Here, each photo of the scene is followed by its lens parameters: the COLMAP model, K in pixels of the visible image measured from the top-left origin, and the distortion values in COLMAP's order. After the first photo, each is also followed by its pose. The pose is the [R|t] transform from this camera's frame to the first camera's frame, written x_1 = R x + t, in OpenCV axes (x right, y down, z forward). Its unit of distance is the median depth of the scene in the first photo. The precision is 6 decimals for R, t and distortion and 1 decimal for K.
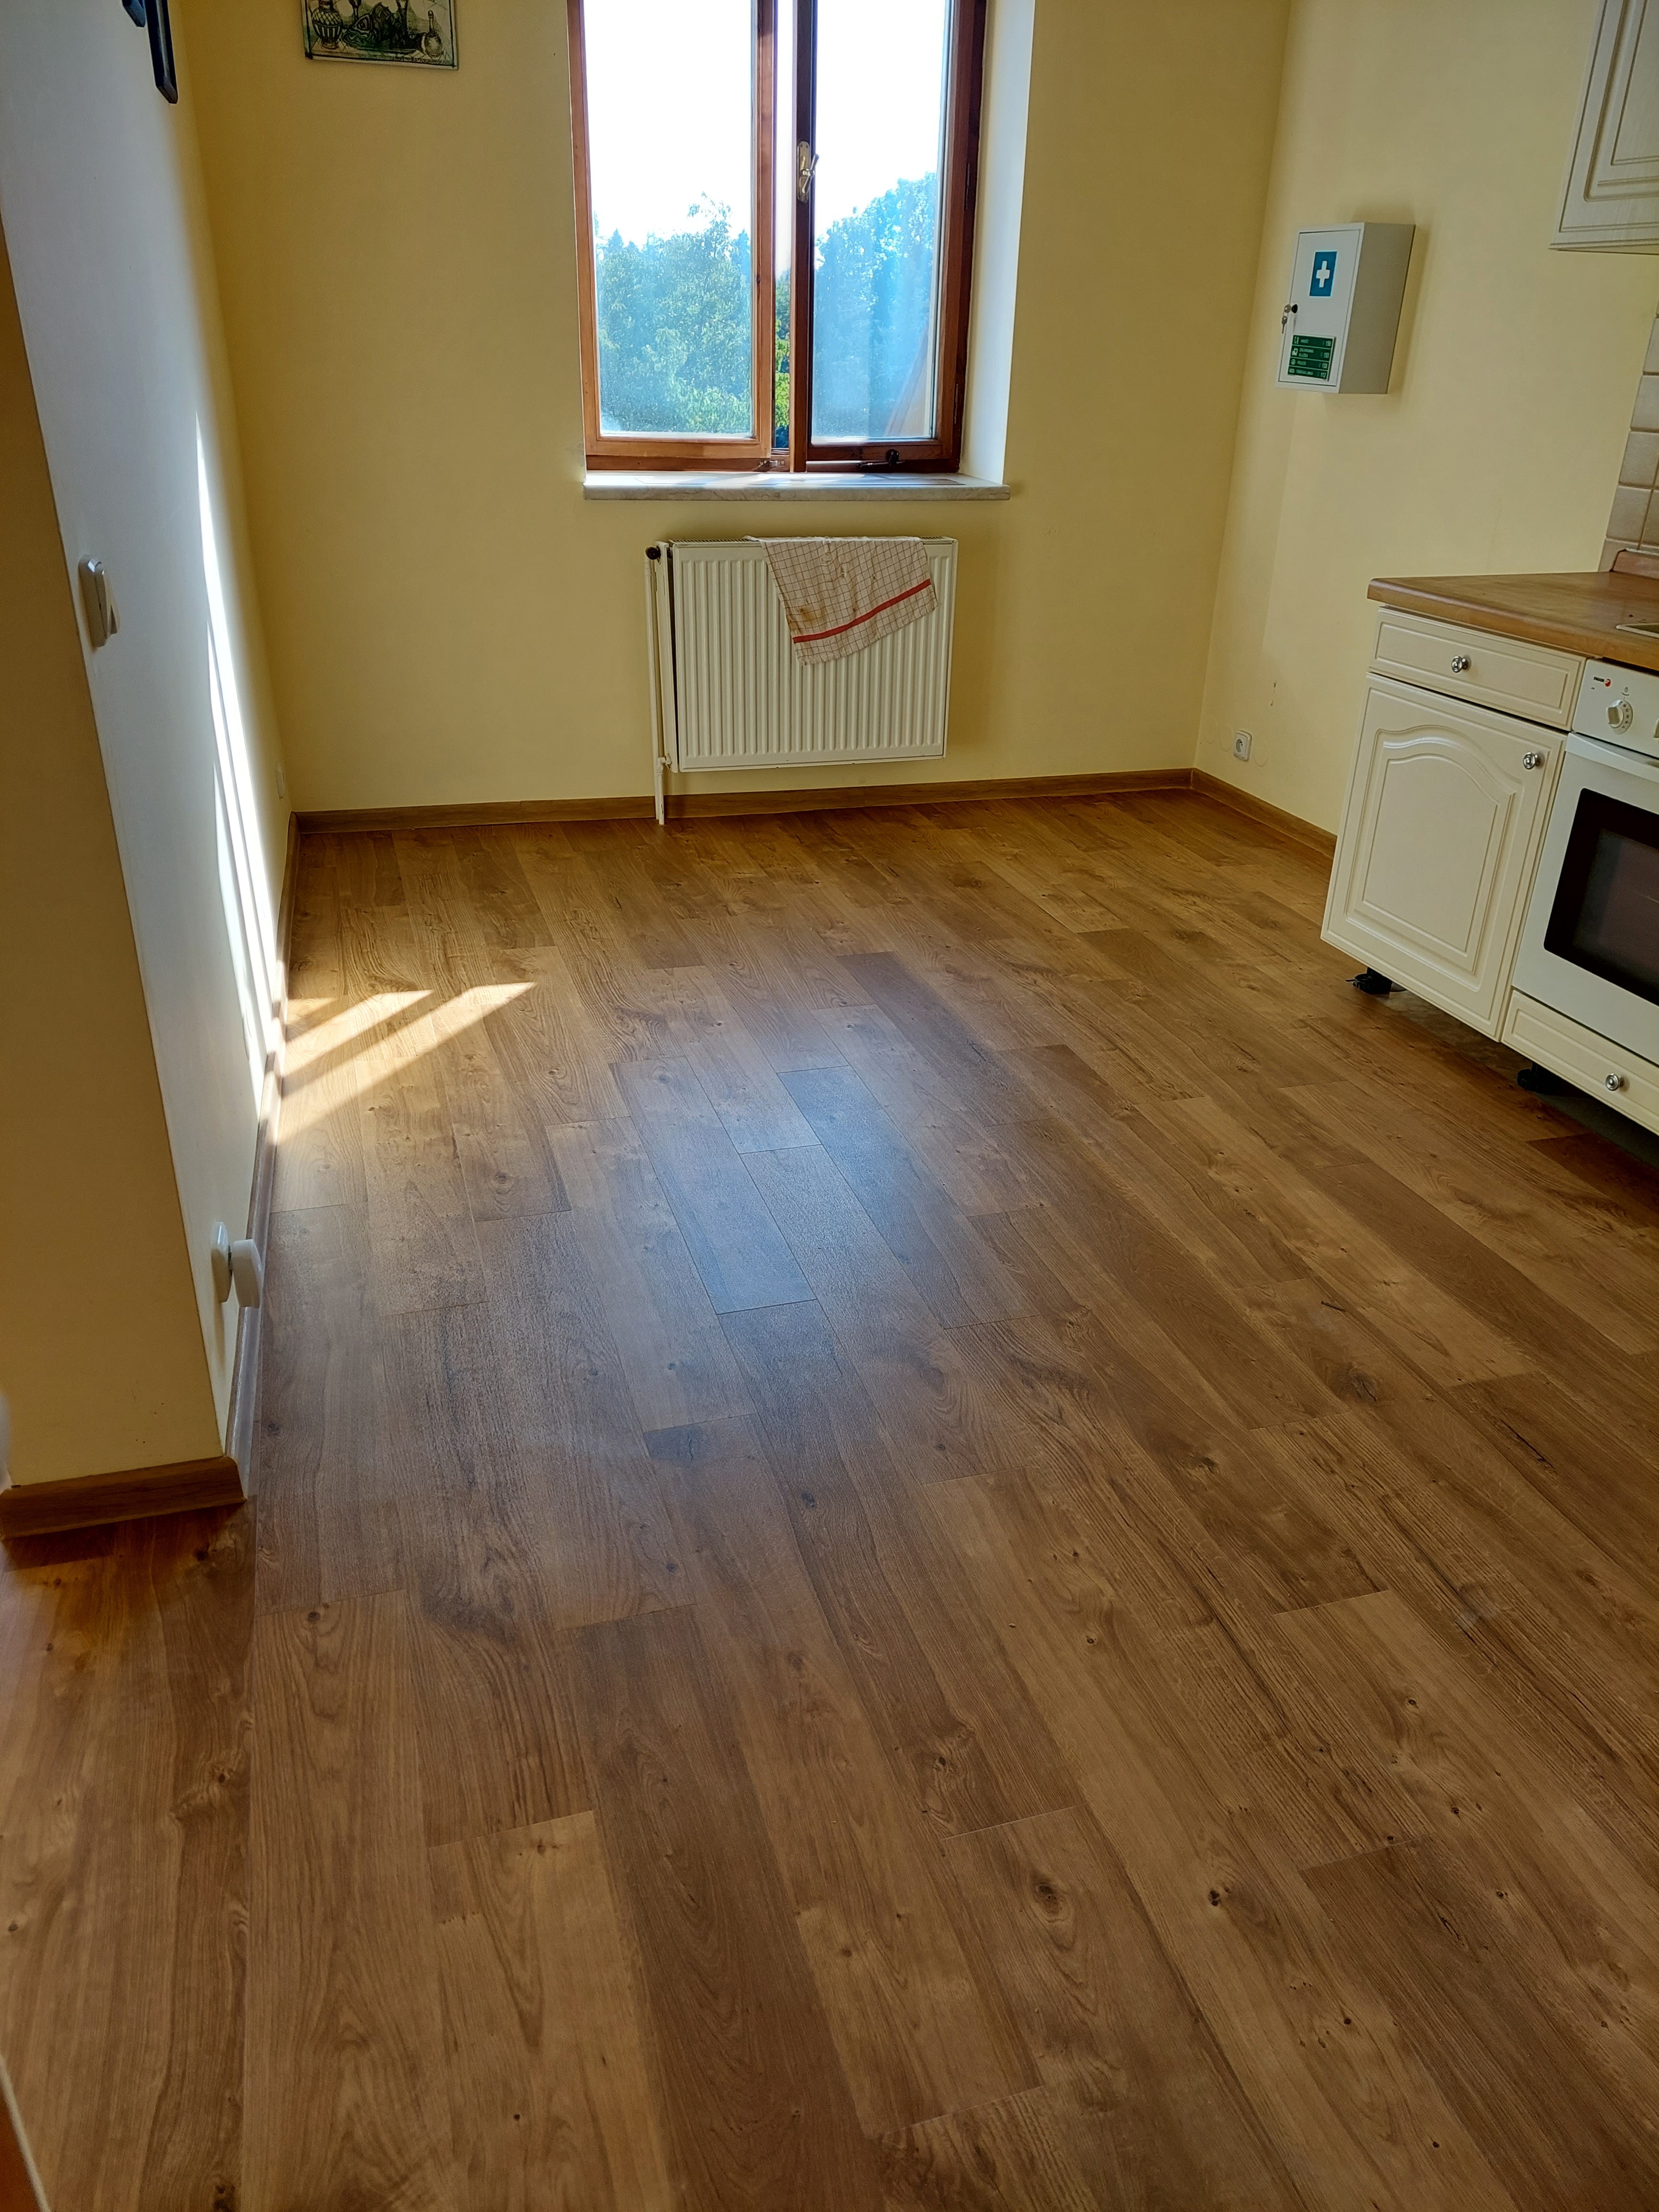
lens RADIAL K [[1606.0, 0, 829.5], [0, 1606.0, 1106.0], [0, 0, 1]] dist [-0.002448, 0.000098]
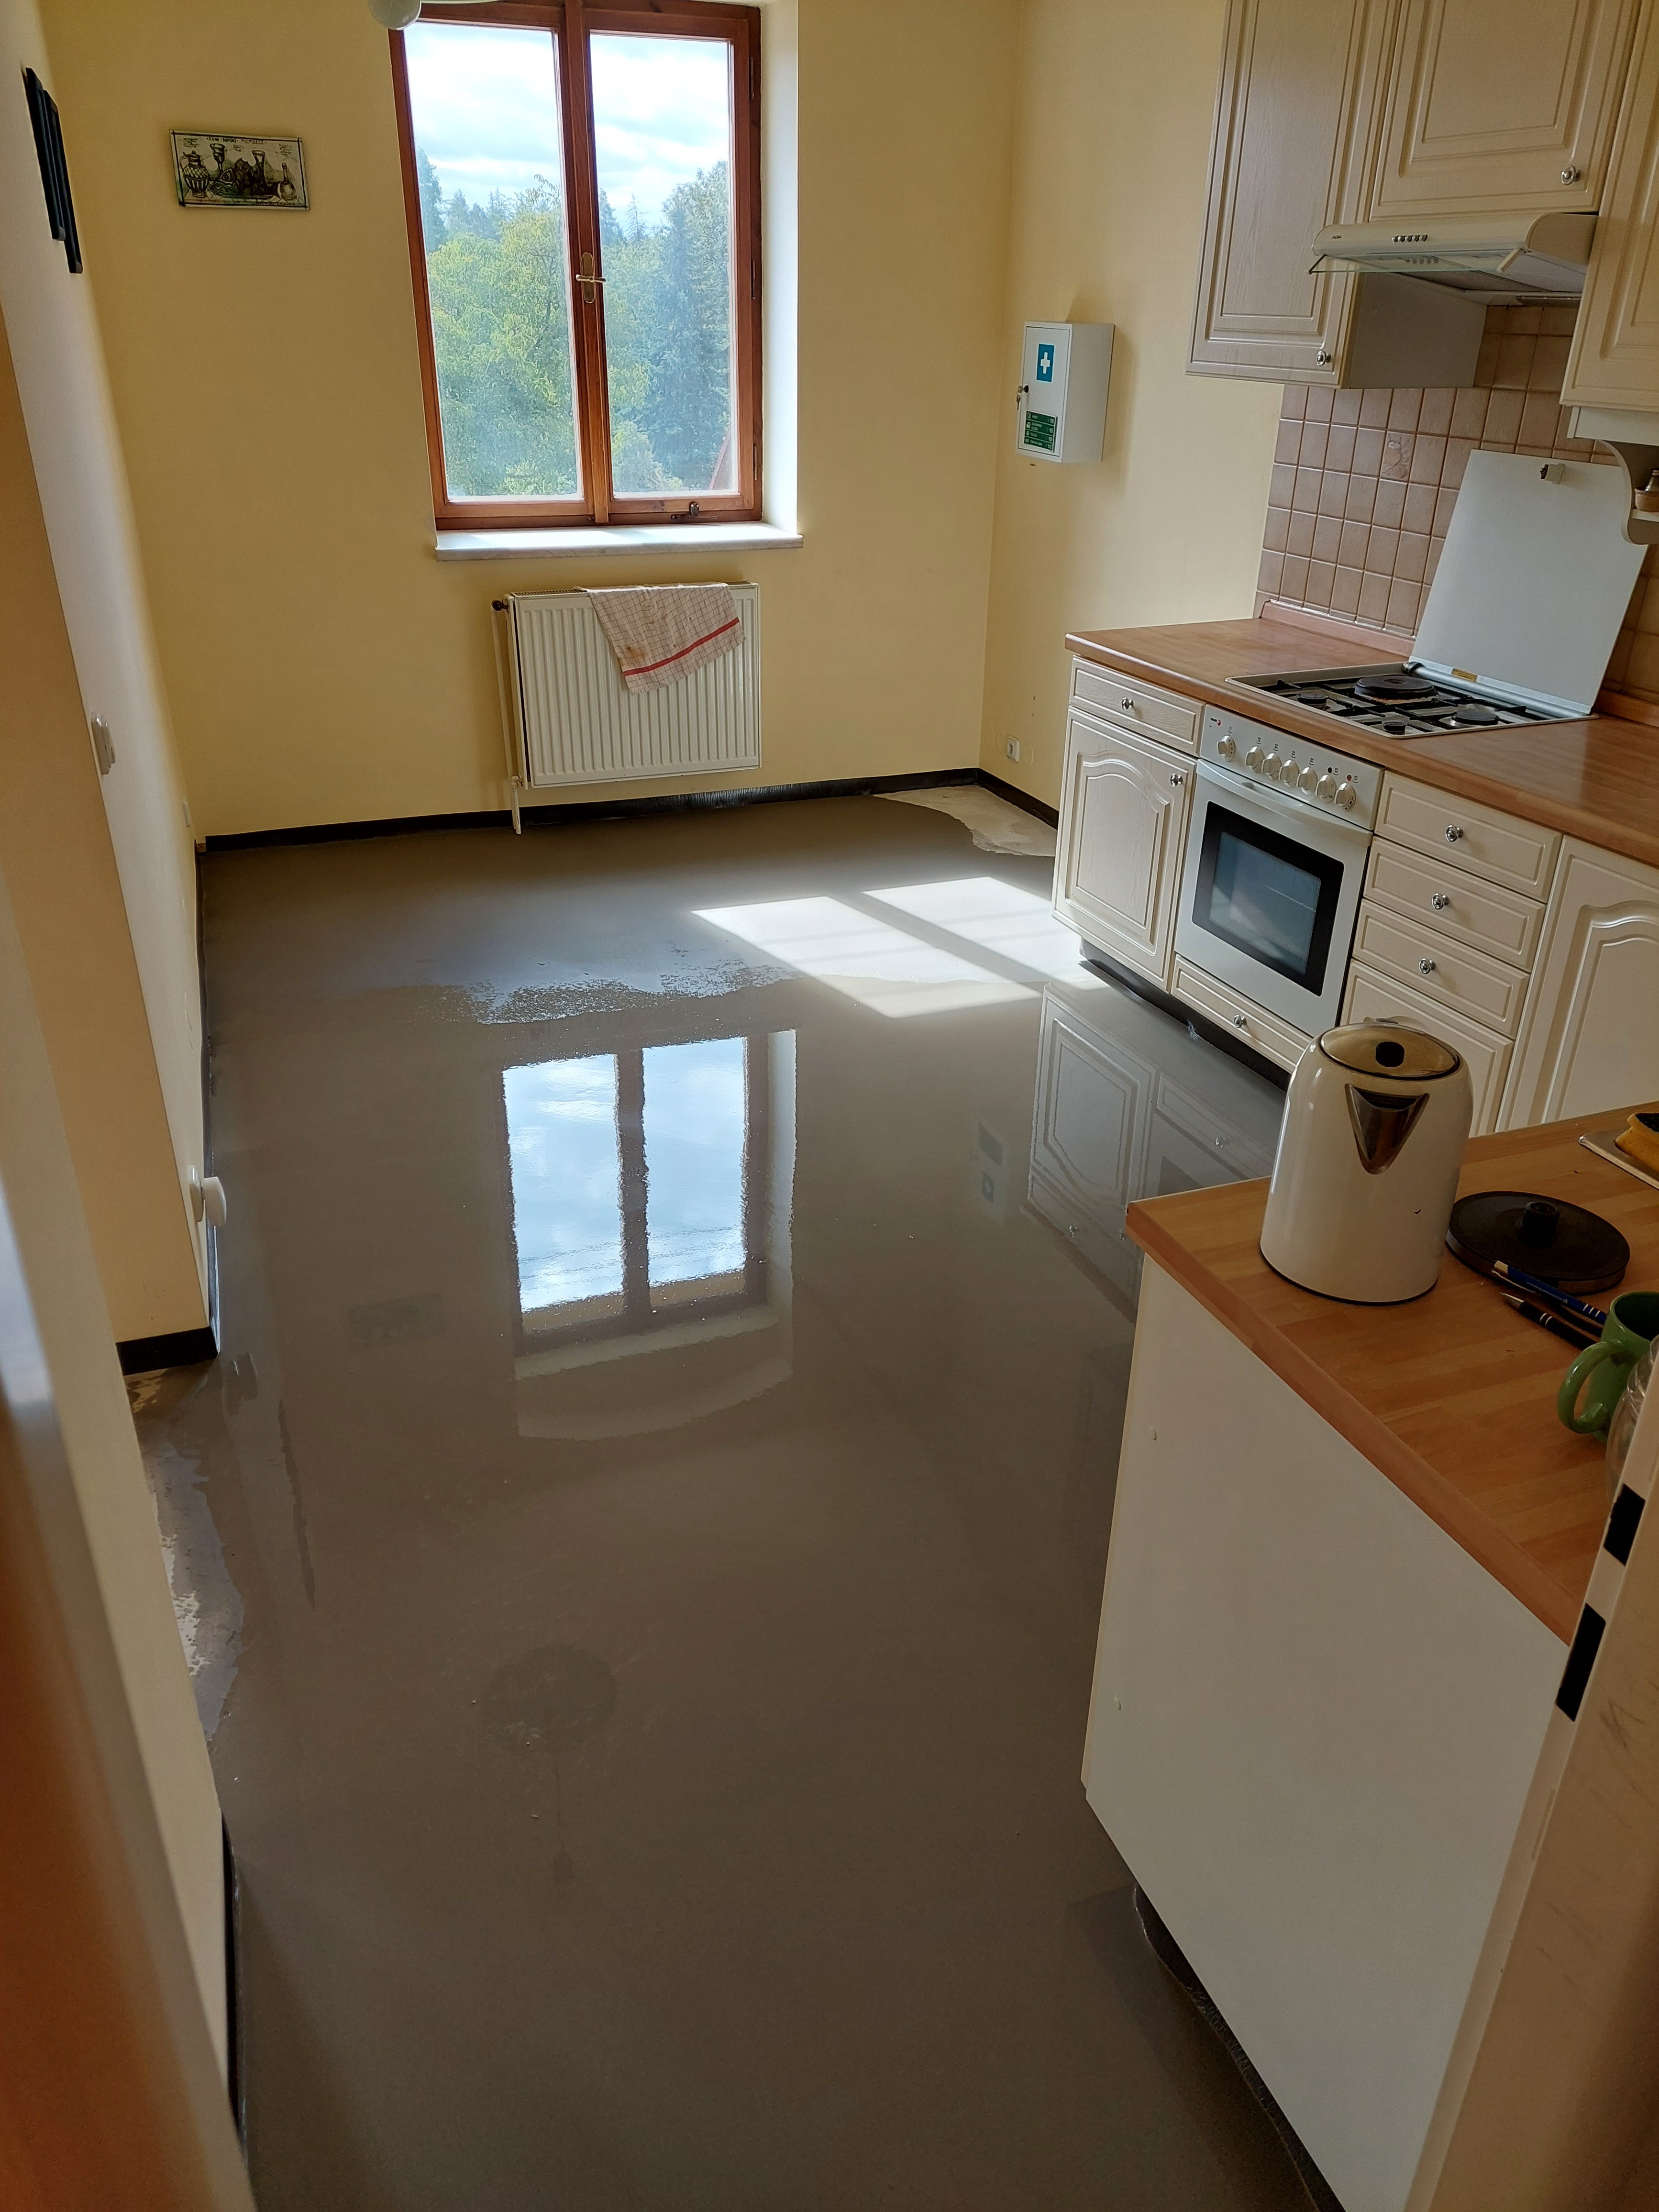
lens RADIAL K [[1604.9, 0, 829.5], [0, 1604.9, 1106.0], [0, 0, 1]] dist [0.026790, -0.000917]
pose [[0.996906, -0.042375, 0.066210, 0.045896], [0.040775, 0.998847, 0.025343, 0.004947], [-0.067207, -0.022565, 0.997484, -0.245954]]
